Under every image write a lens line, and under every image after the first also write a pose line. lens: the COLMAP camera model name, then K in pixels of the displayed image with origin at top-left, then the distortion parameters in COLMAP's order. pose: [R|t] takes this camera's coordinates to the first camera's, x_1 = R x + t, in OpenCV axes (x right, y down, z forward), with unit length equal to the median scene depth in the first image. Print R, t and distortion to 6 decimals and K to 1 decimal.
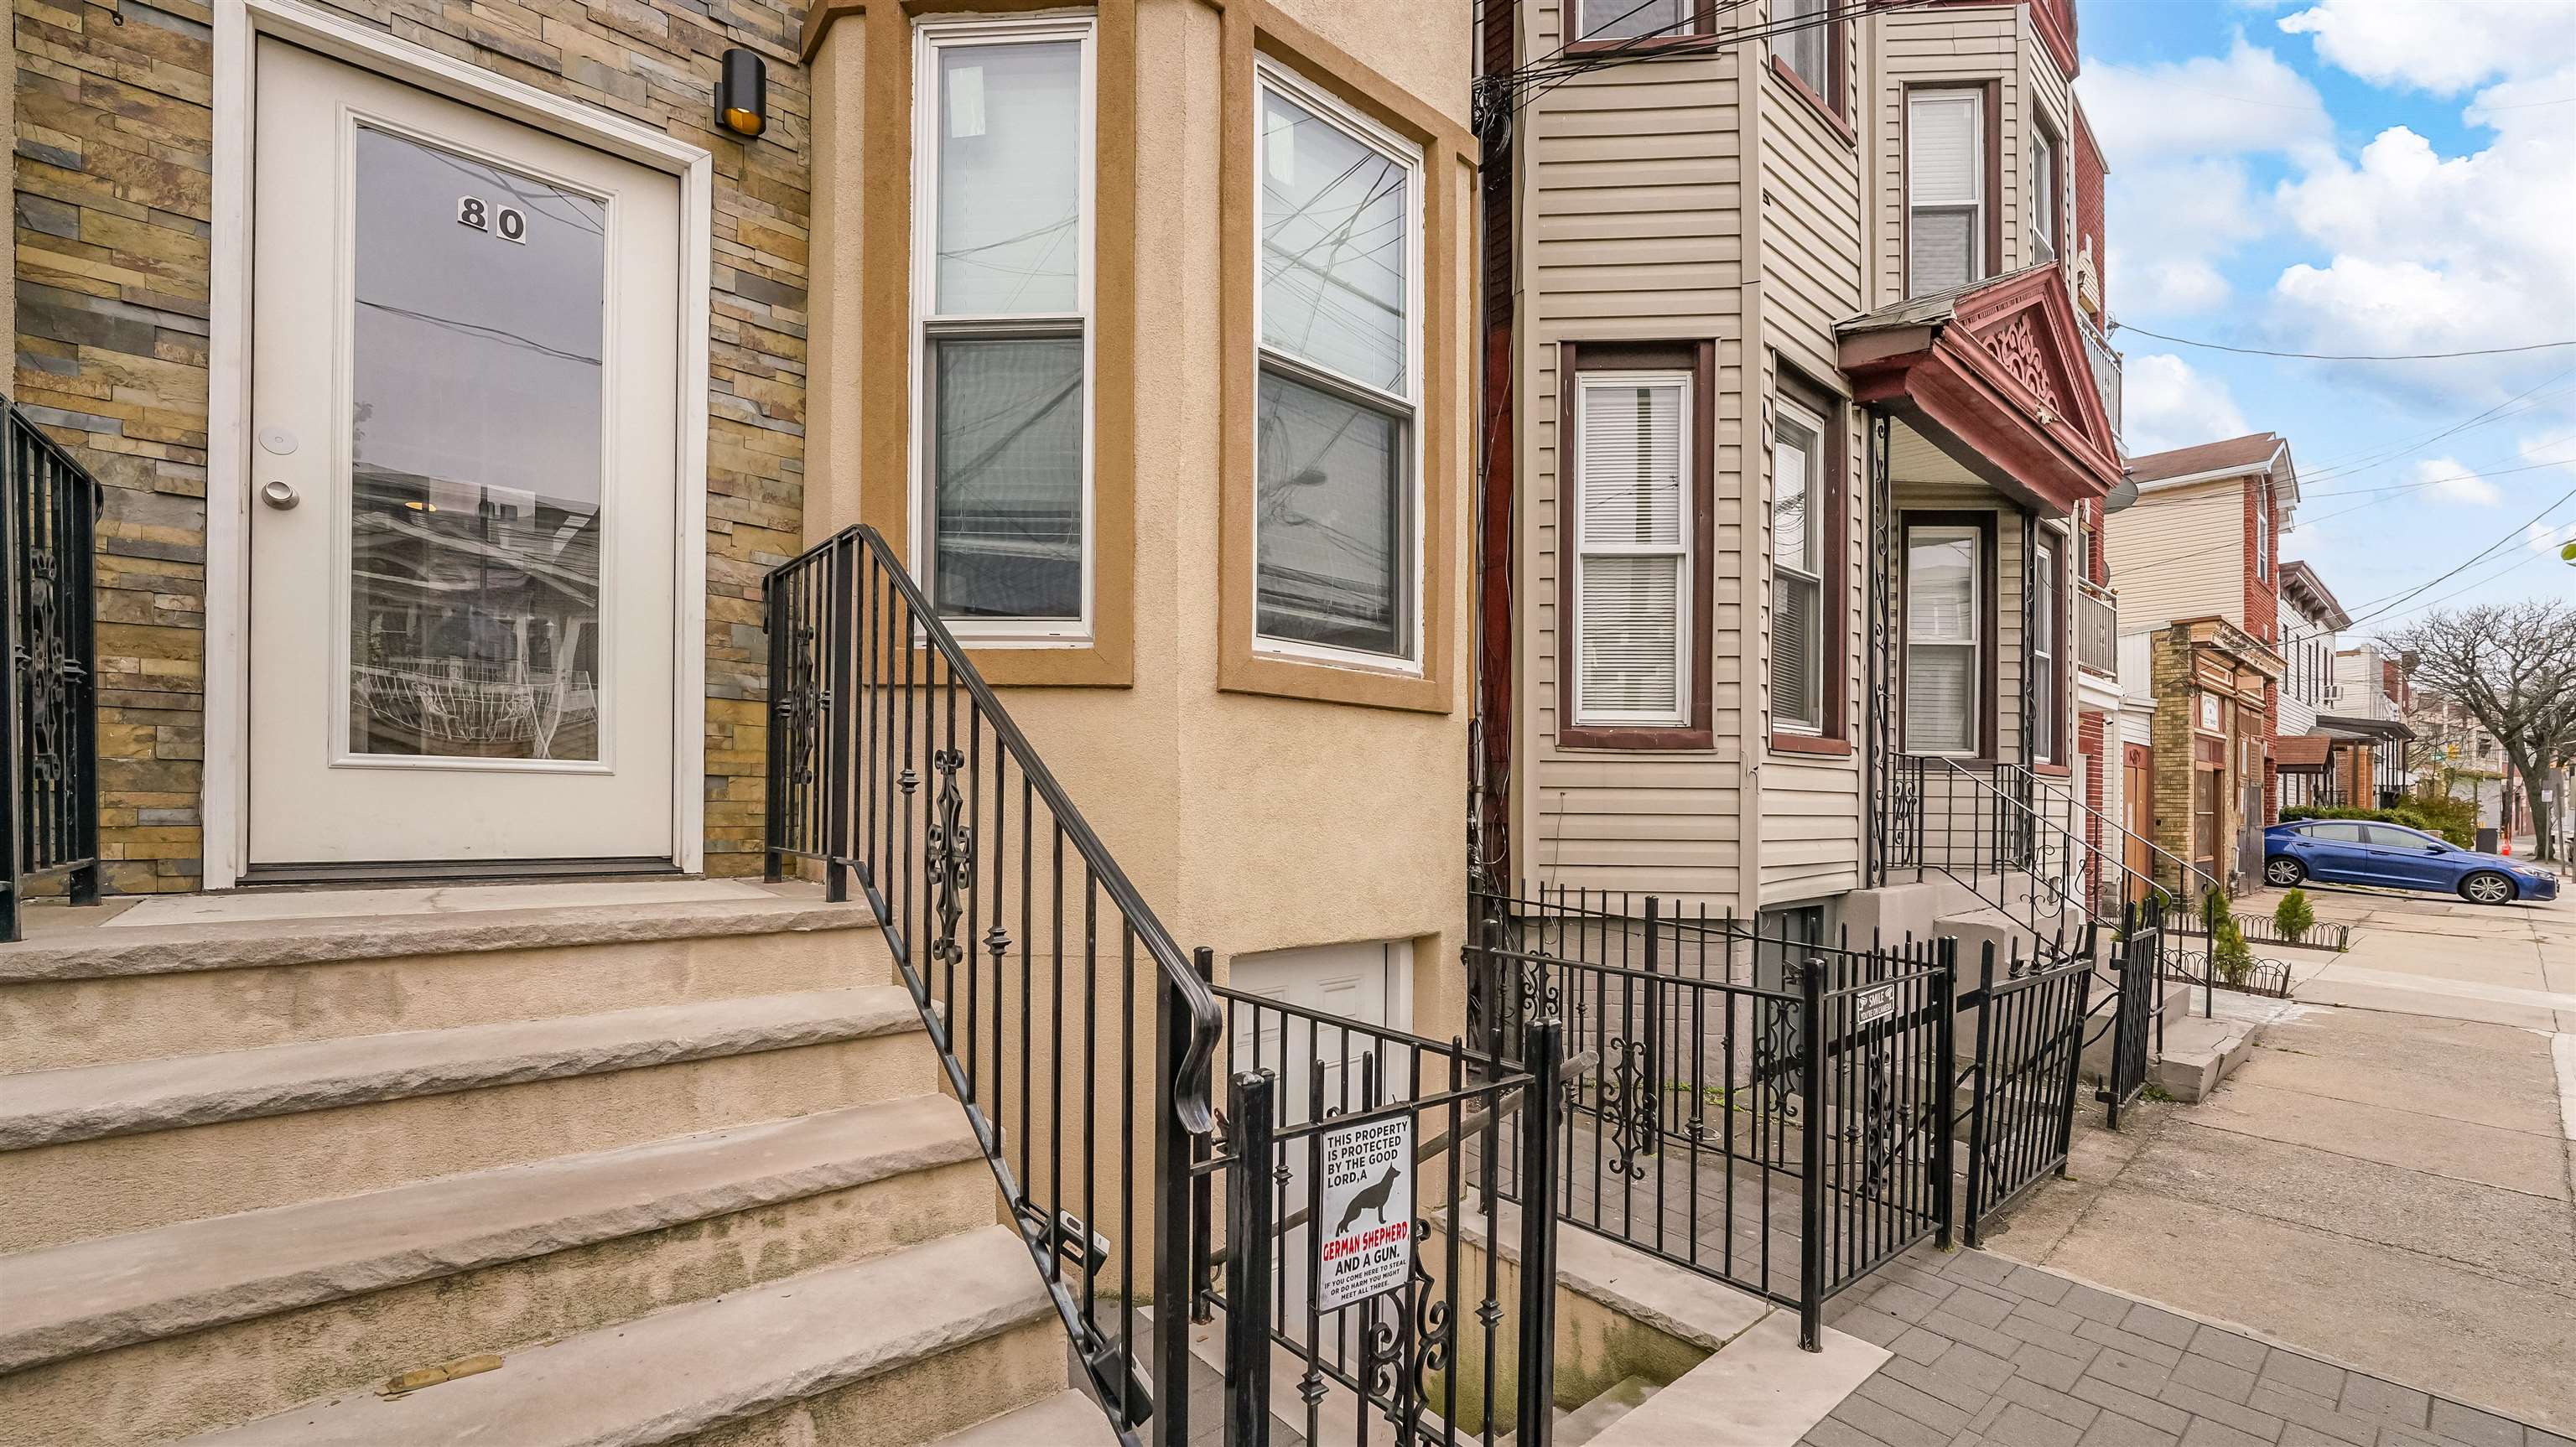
lens RADIAL K [[984.2, 0, 1291.5], [0, 984.2, 828.5], [0, 0, 1]] dist [-0.015413, 0.003825]
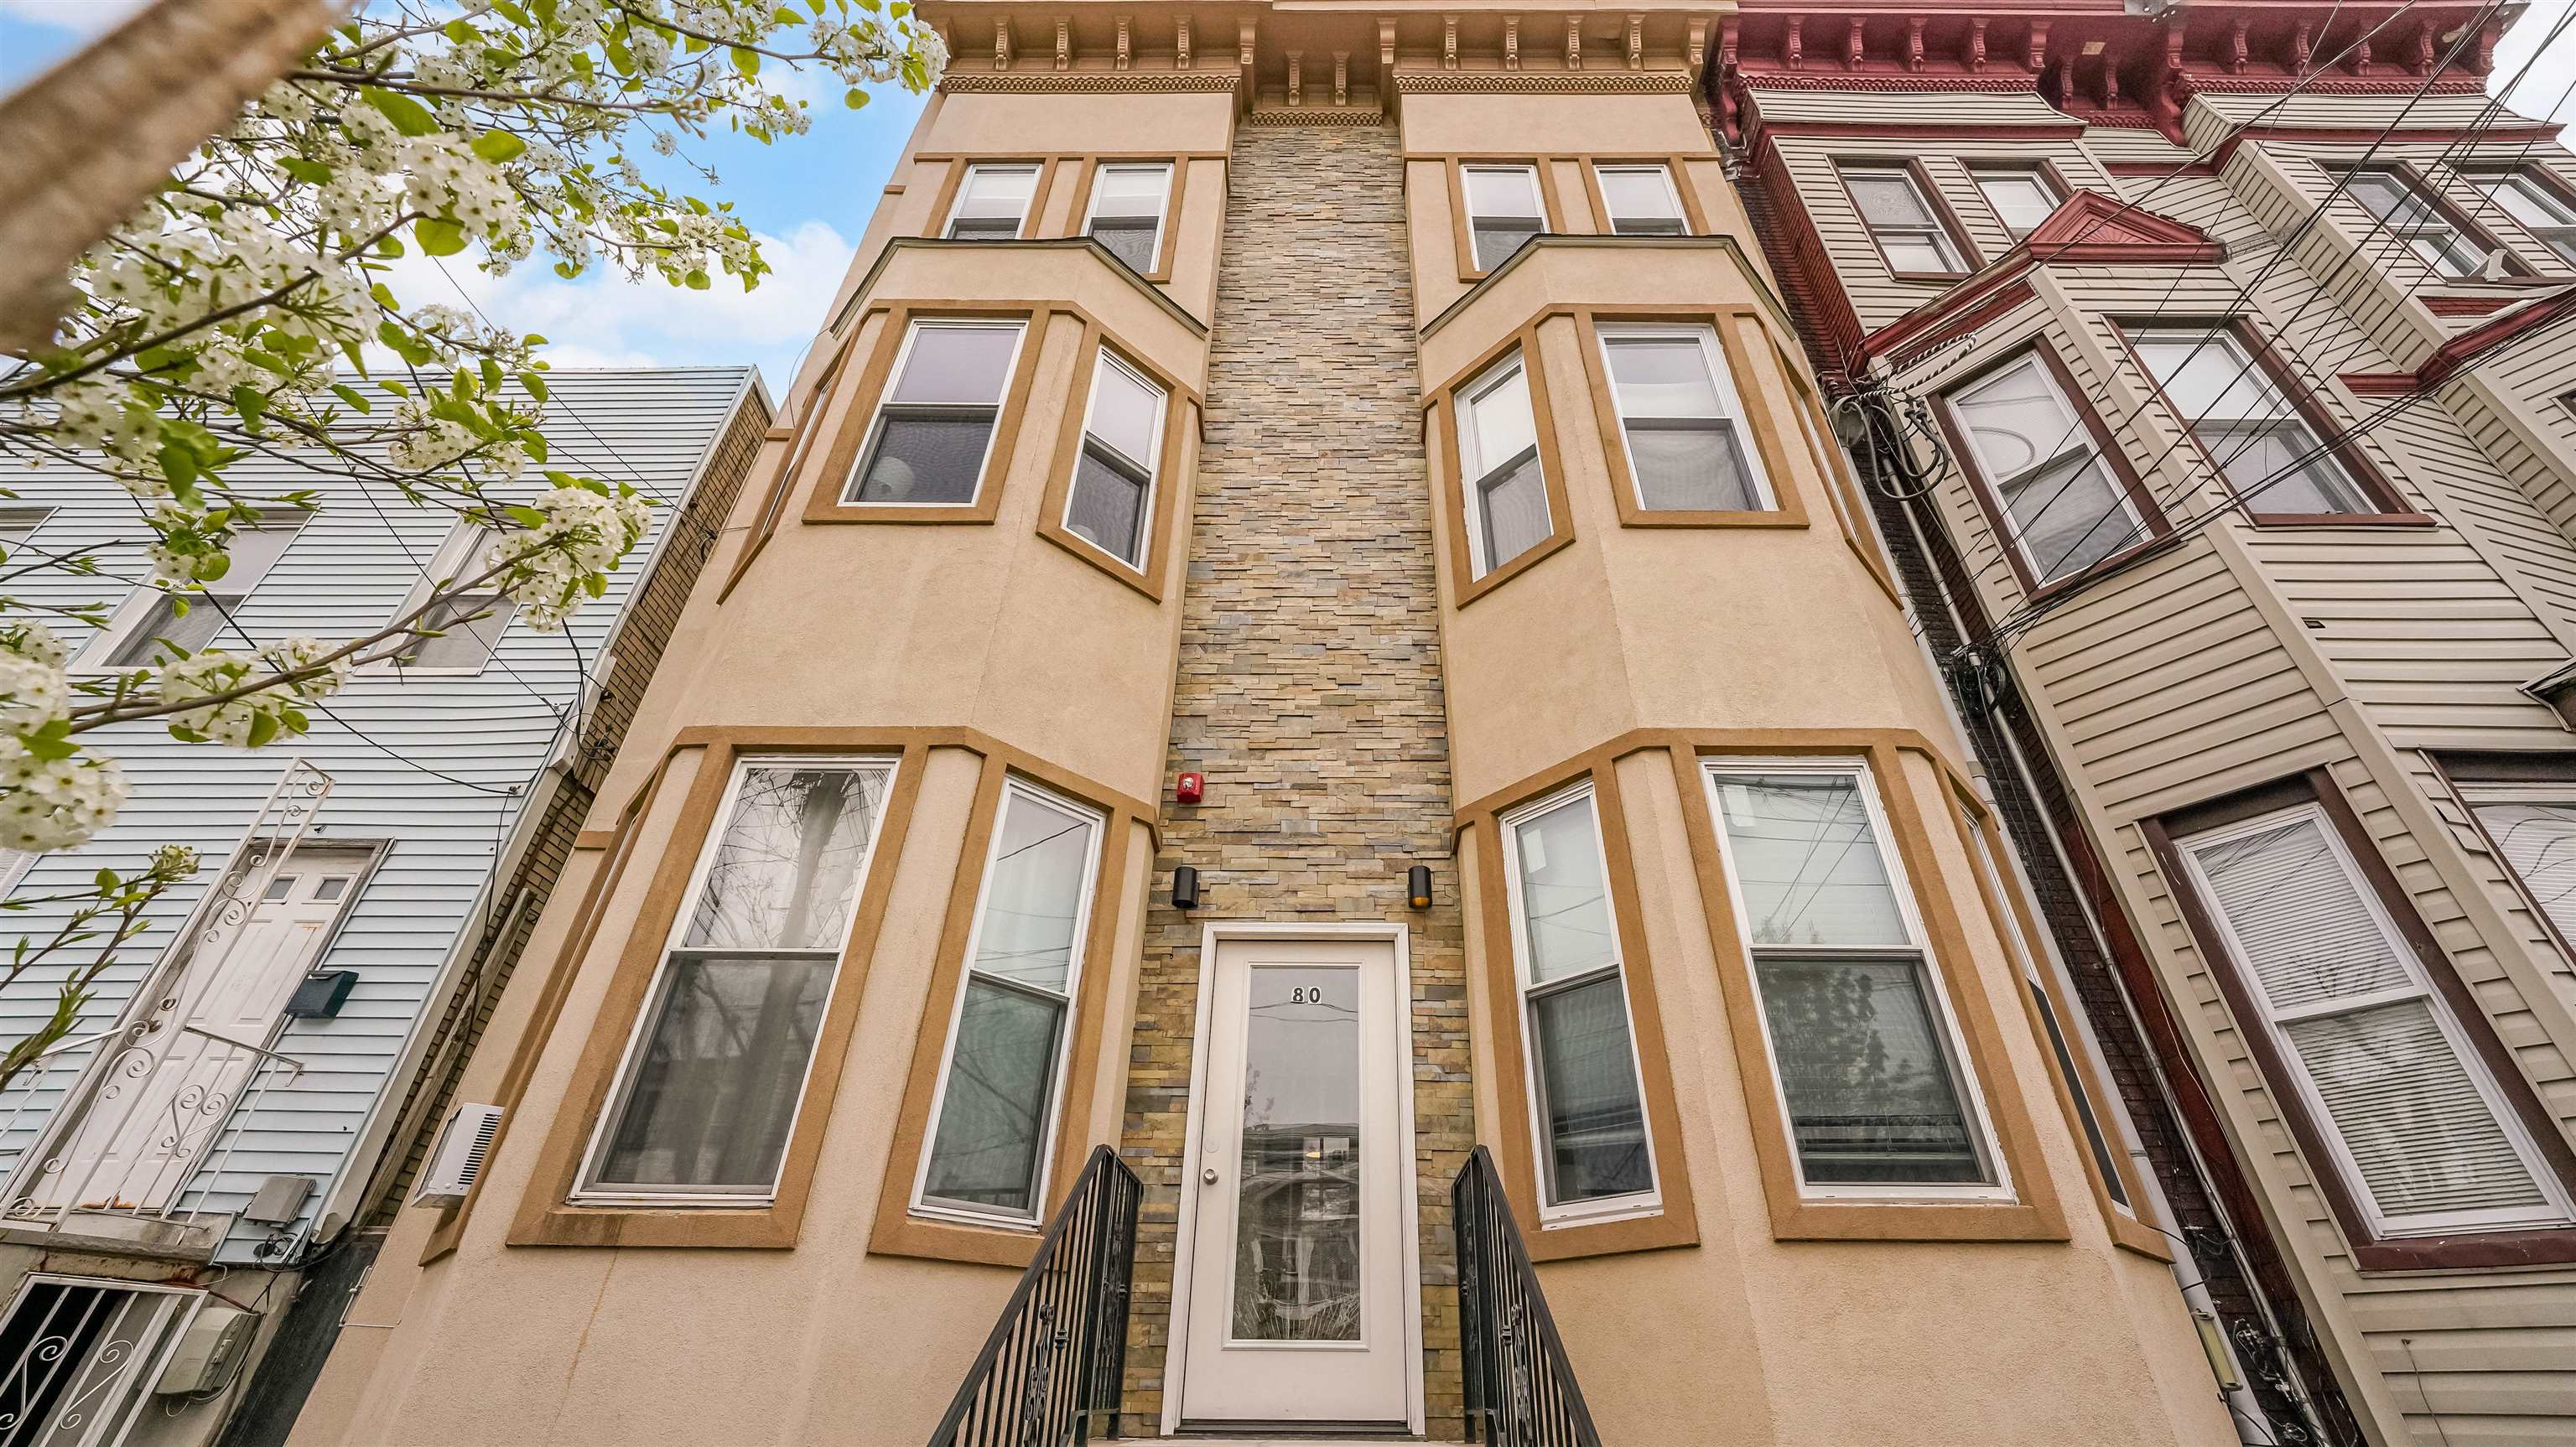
lens RADIAL K [[984.2, 0, 1291.5], [0, 984.2, 828.5], [0, 0, 1]] dist [-0.015413, 0.003825]
pose [[0.729055, -0.349409, -0.588550, 0.295727], [-0.024289, 0.846133, -0.532418, 0.059632], [0.684024, 0.402457, 0.608391, -0.208961]]
